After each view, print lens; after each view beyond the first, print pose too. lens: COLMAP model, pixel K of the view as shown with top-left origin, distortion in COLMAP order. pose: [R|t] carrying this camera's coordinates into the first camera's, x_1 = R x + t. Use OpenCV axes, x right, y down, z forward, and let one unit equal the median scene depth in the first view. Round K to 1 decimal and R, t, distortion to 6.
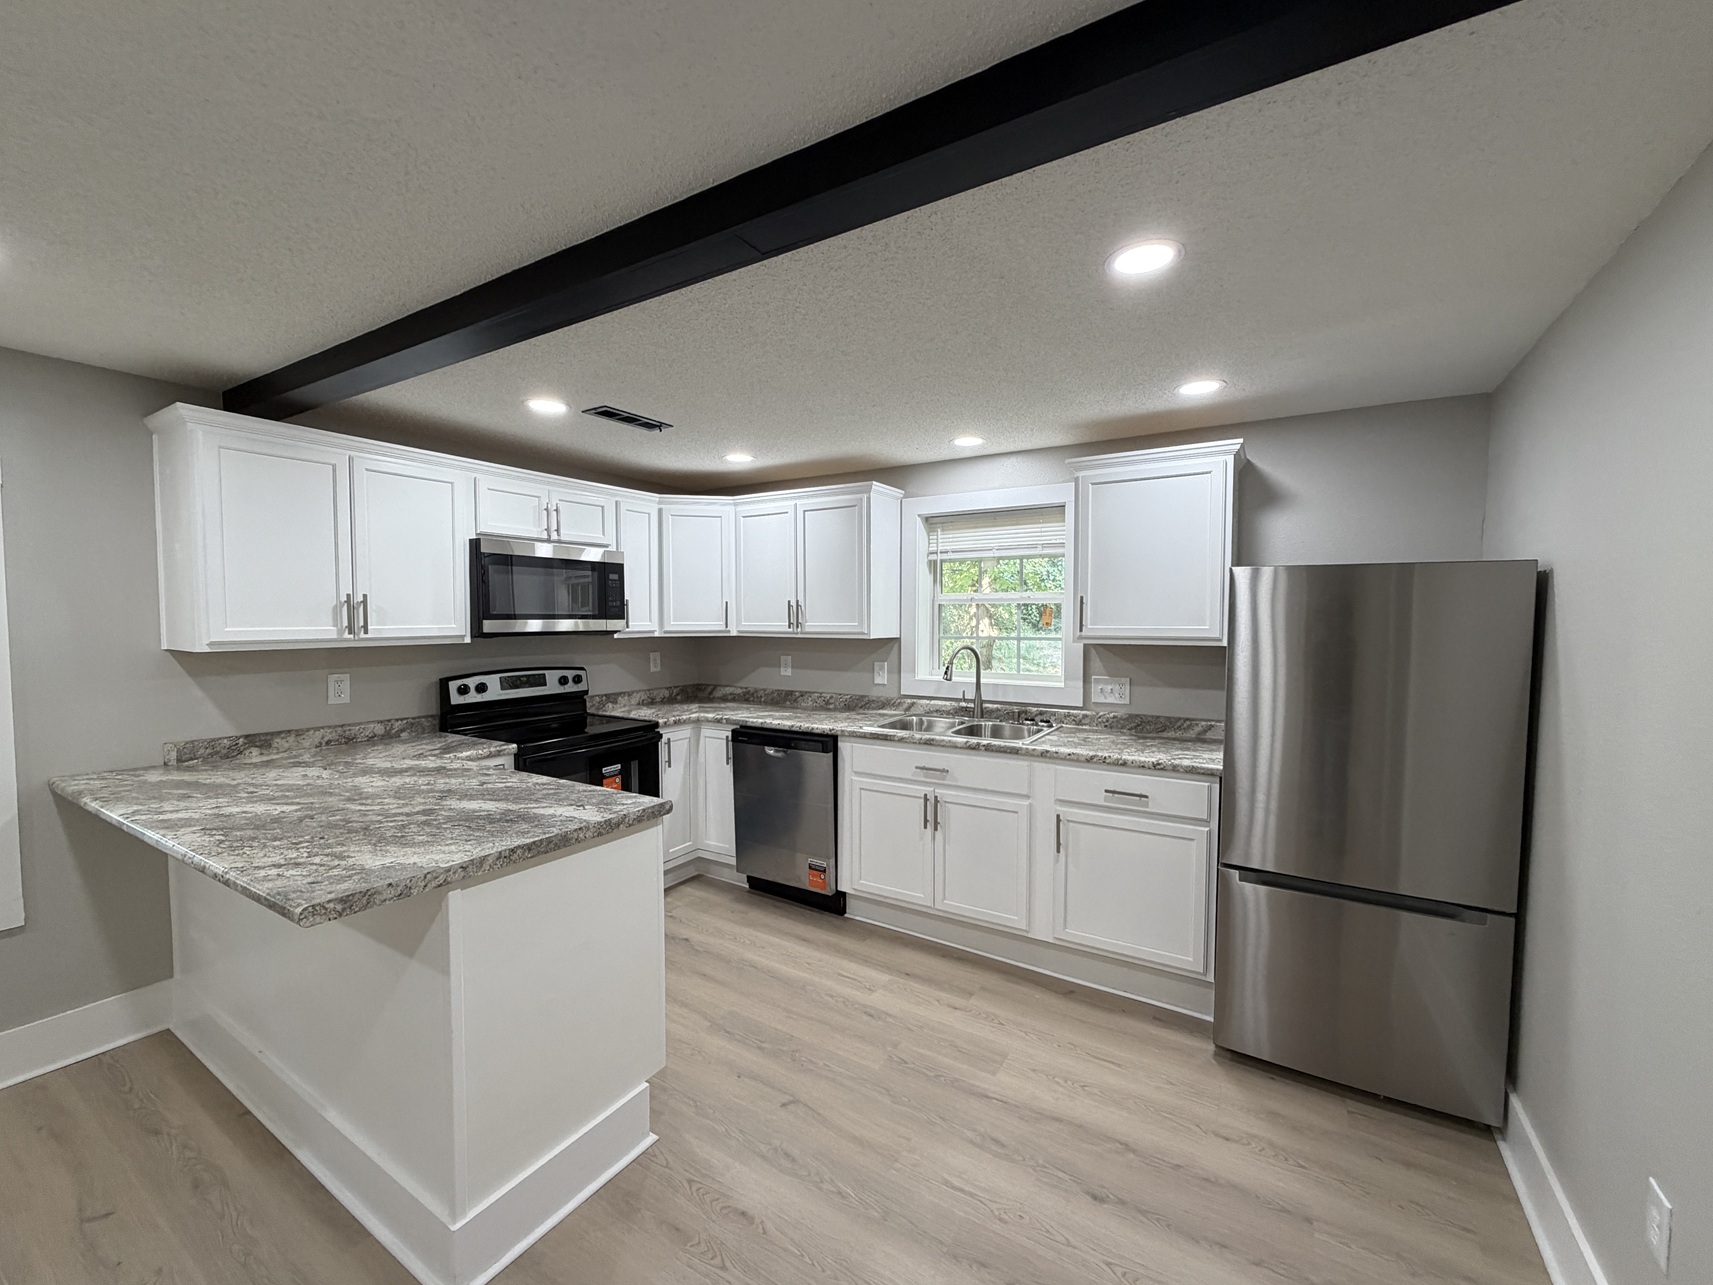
lens RADIAL K [[686.5, 0, 867.3], [0, 686.5, 648.2], [0, 0, 1]] dist [-0.002424, 0.001618]
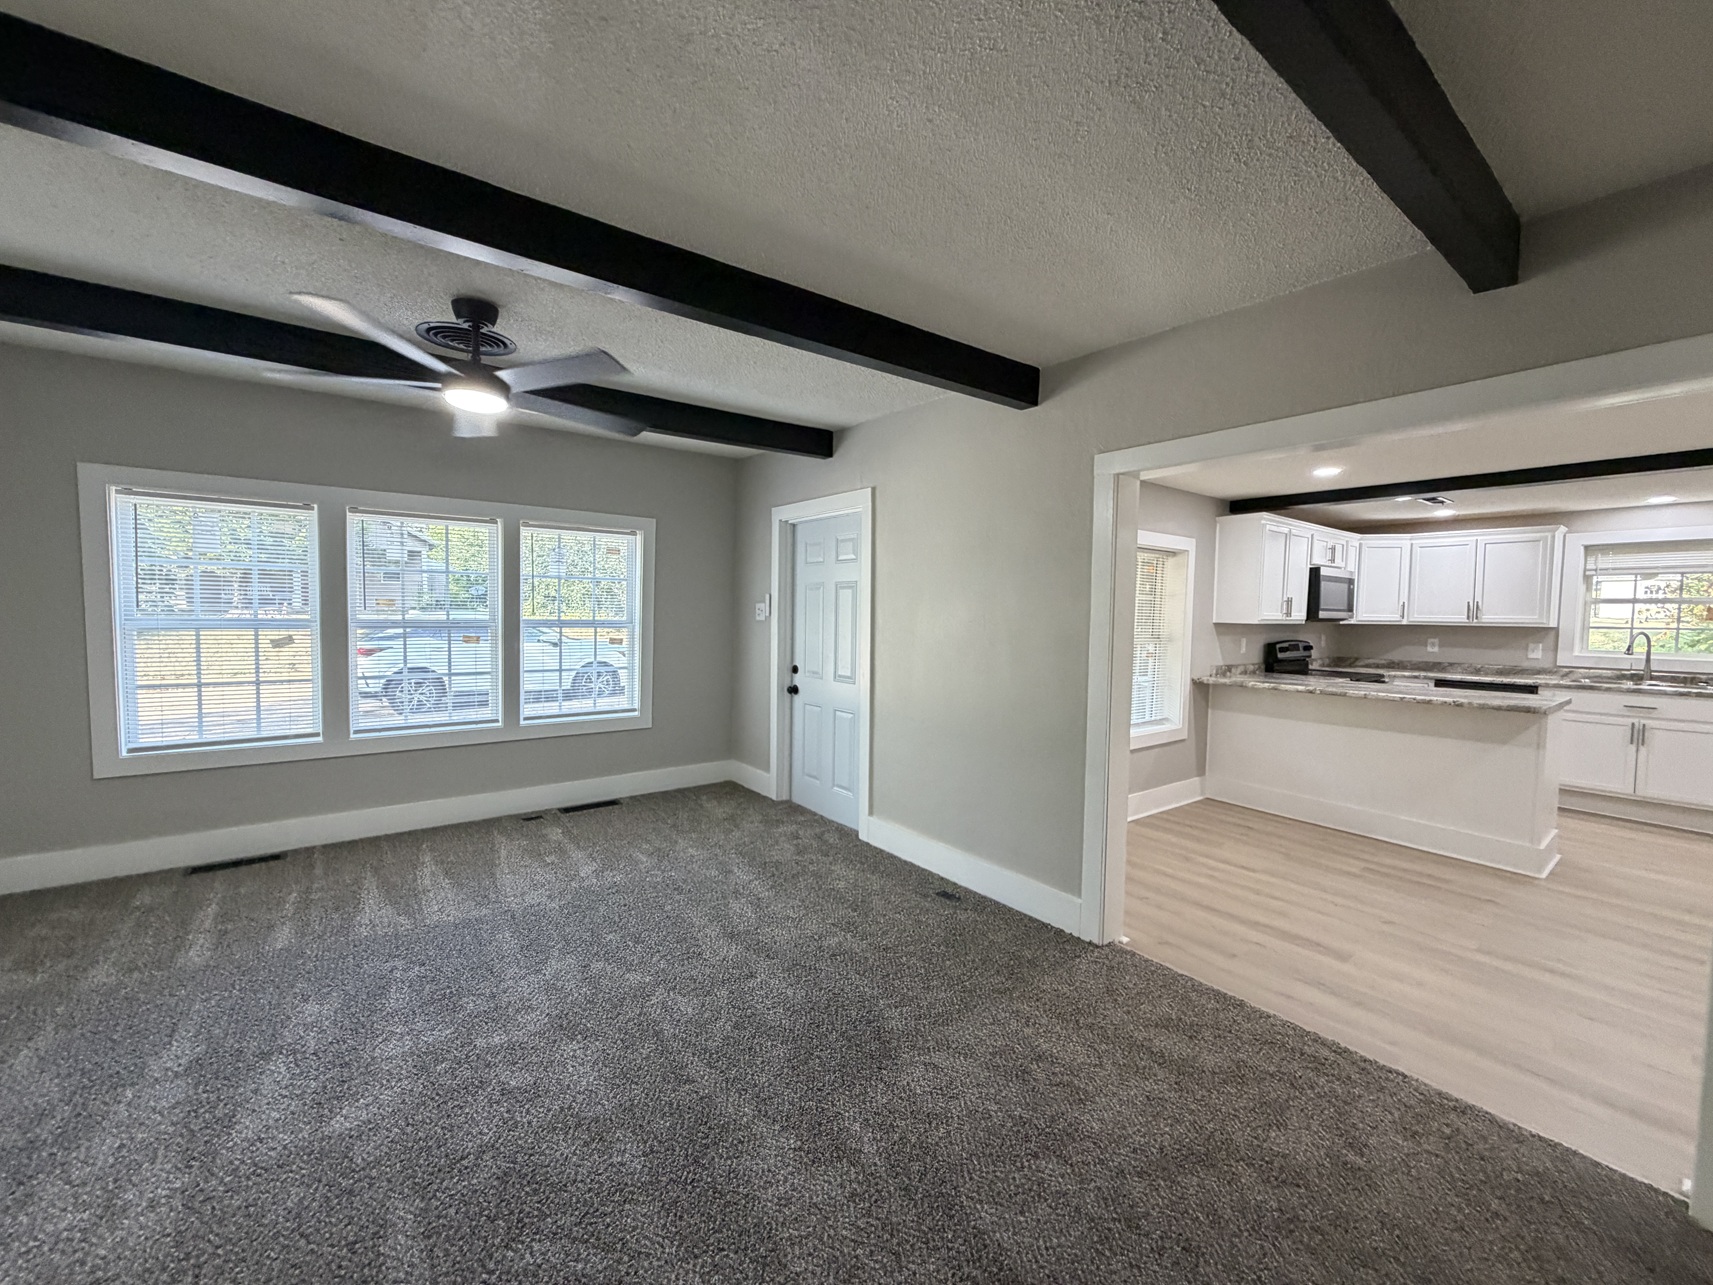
lens RADIAL K [[686.5, 0, 854.0], [0, 686.5, 647.4], [0, 0, 1]] dist [-0.002424, 0.001618]
pose [[0.937744, 0.031867, -0.345863, -1.158439], [-0.031101, 0.999486, 0.007767, 0.085355], [0.345933, 0.003474, 0.938253, -1.236461]]
